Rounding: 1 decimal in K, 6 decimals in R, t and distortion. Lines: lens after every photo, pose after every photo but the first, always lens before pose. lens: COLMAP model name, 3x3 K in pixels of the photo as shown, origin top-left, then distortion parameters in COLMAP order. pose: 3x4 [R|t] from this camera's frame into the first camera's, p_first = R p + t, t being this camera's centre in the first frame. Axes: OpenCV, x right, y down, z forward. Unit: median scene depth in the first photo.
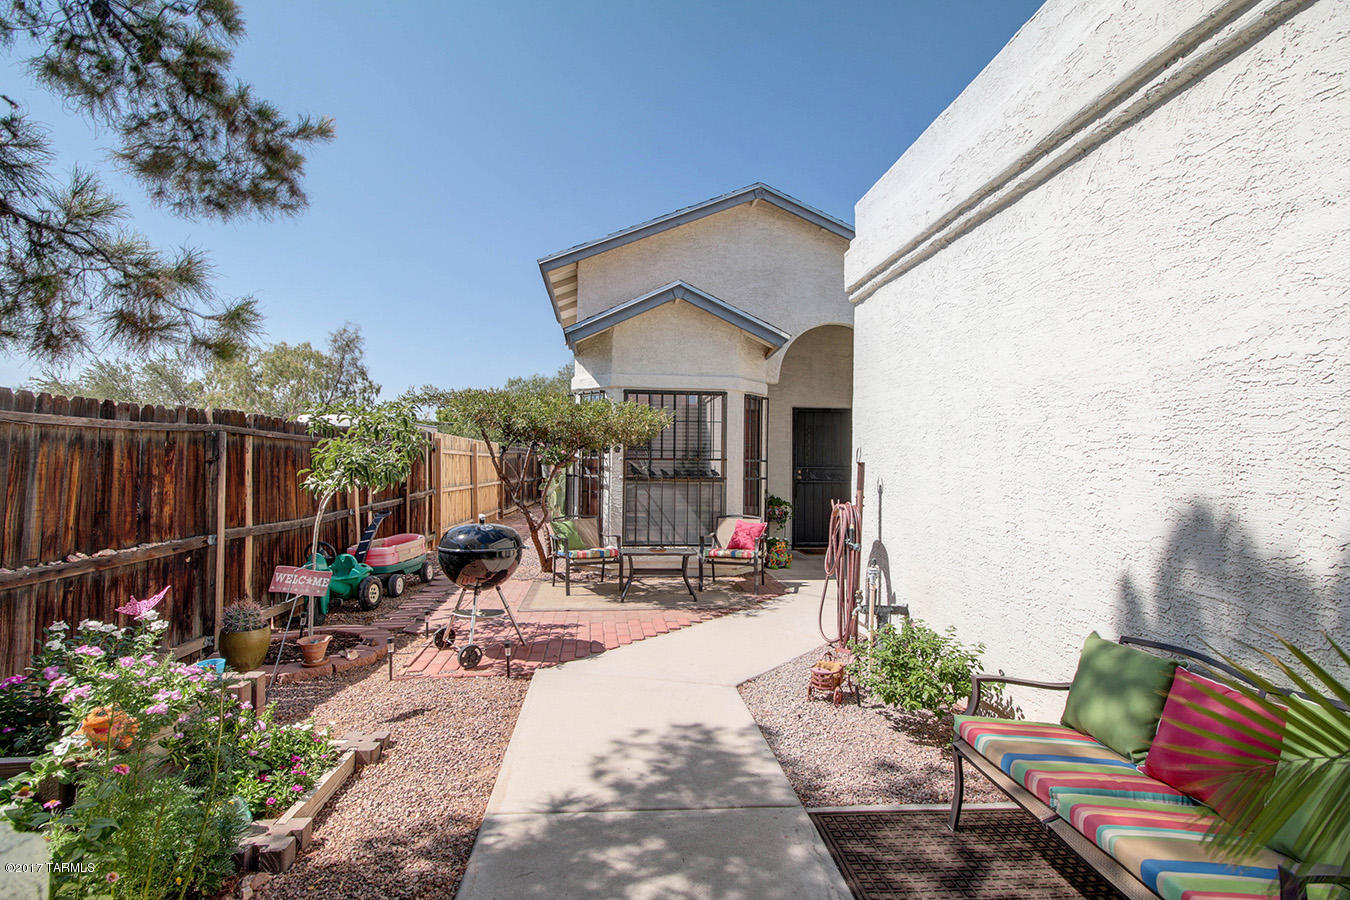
lens RADIAL K [[614.5, 0, 673.4], [0, 614.5, 450.2], [0, 0, 1]] dist [0.015045, -0.002500]
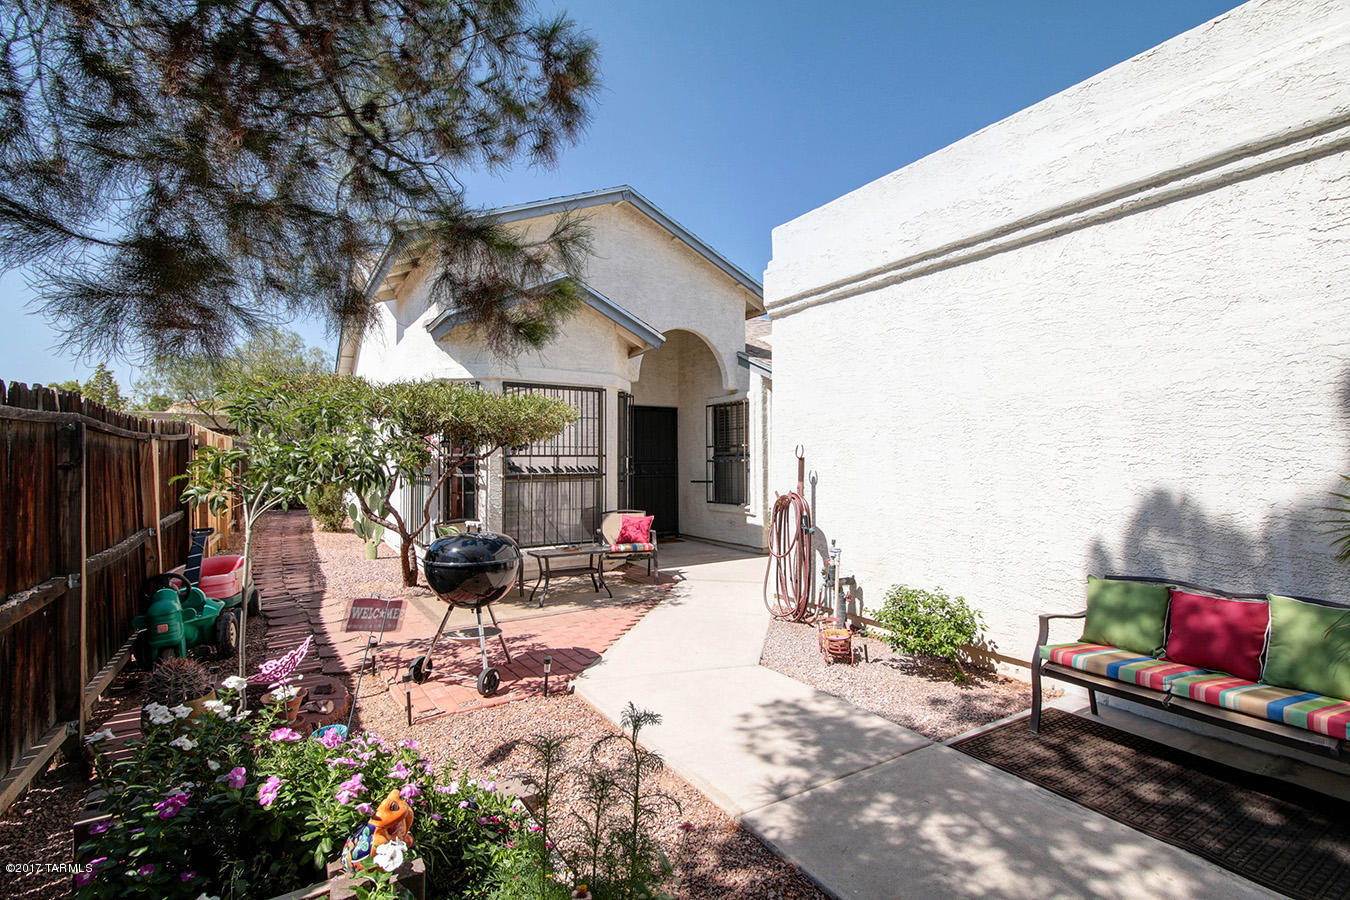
lens RADIAL K [[614.5, 0, 667.2], [0, 614.5, 451.8], [0, 0, 1]] dist [0.015045, -0.002500]
pose [[0.893813, -0.007199, 0.448382, -0.654165], [0.002055, 0.999926, 0.011958, -0.007773], [-0.448435, -0.009767, 0.893762, 0.127759]]
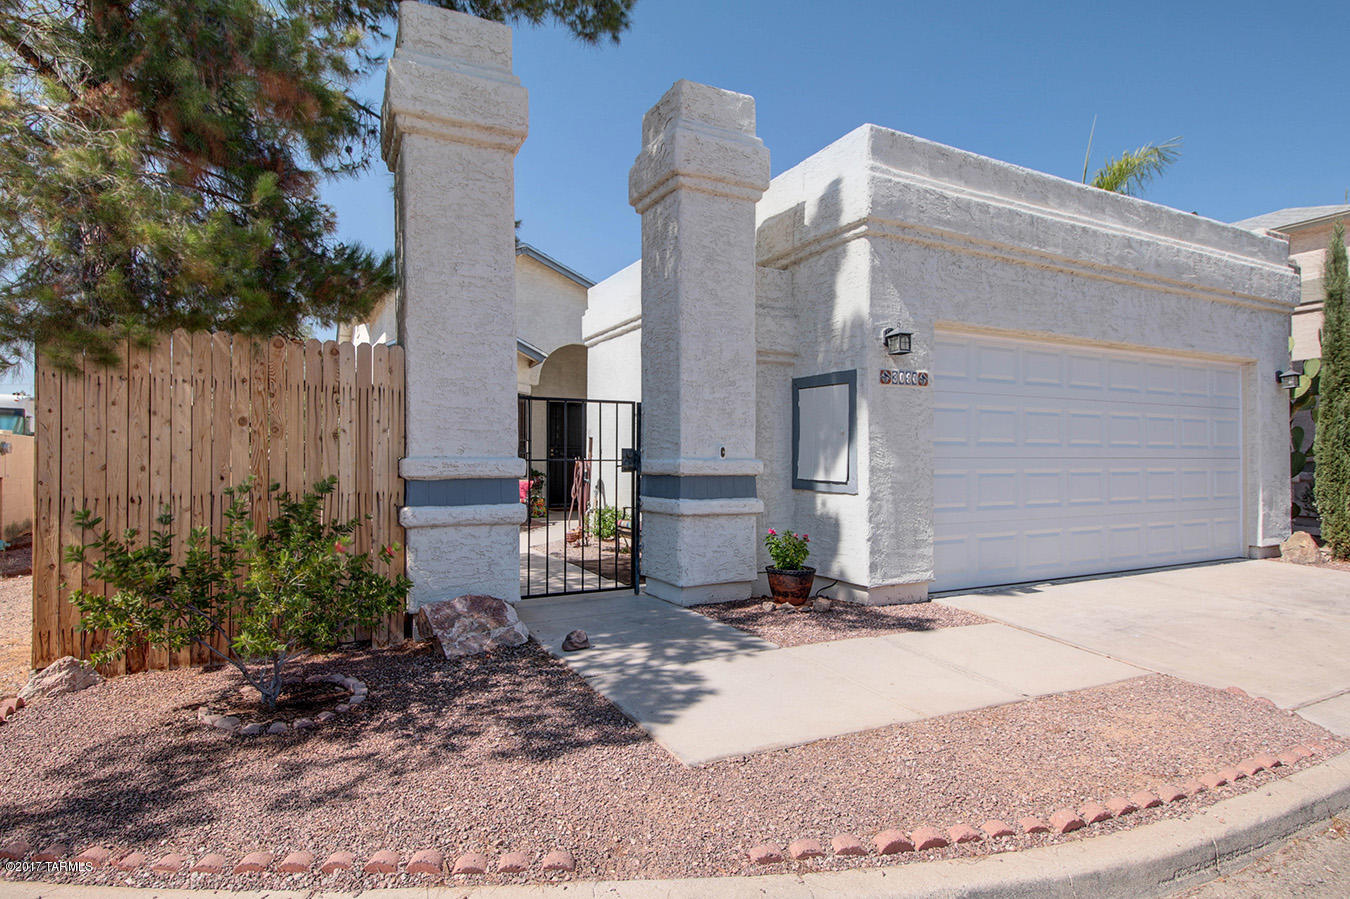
lens RADIAL K [[724.1, 0, 674.7], [0, 724.1, 451.2], [0, 0, 1]] dist [0.001024, 0.000018]
pose [[0.926760, -0.006845, 0.375592, -0.419095], [0.001294, 0.999886, 0.015030, 0.044912], [-0.375652, -0.013443, 0.926663, -1.669058]]
